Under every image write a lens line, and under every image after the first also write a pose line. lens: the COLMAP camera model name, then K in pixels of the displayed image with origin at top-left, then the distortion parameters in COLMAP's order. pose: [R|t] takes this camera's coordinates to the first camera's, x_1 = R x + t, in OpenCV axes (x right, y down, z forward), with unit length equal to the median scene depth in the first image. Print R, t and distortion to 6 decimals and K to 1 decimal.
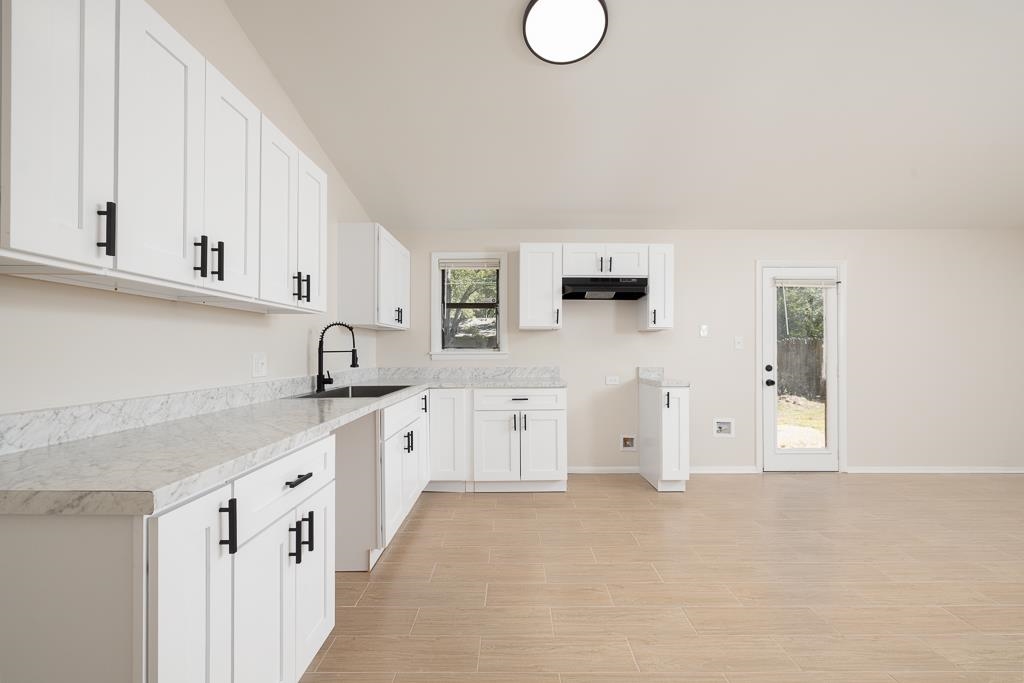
lens RADIAL K [[439.3, 0, 514.6], [0, 439.3, 342.5], [0, 0, 1]] dist [0.005379, 0.000222]
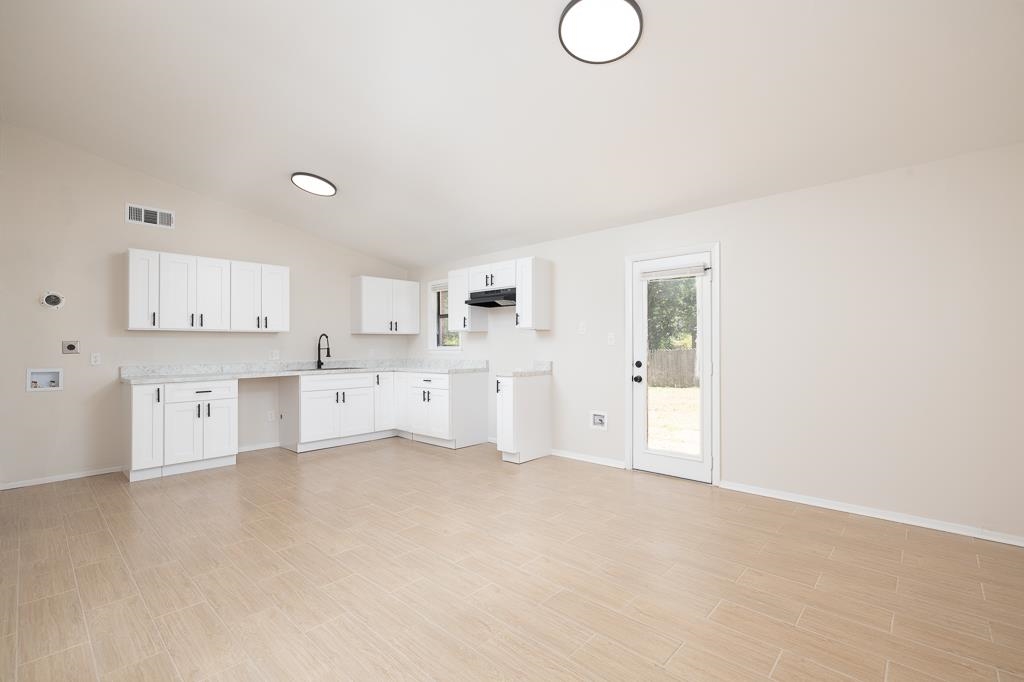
lens RADIAL K [[464.3, 0, 511.9], [0, 464.3, 337.1], [0, 0, 1]] dist [-0.000960, -0.000142]
pose [[0.719102, -0.018998, -0.694645, 1.174034], [0.018846, 0.999792, -0.007834, 0.000601], [0.694649, -0.007458, 0.719311, 0.065190]]
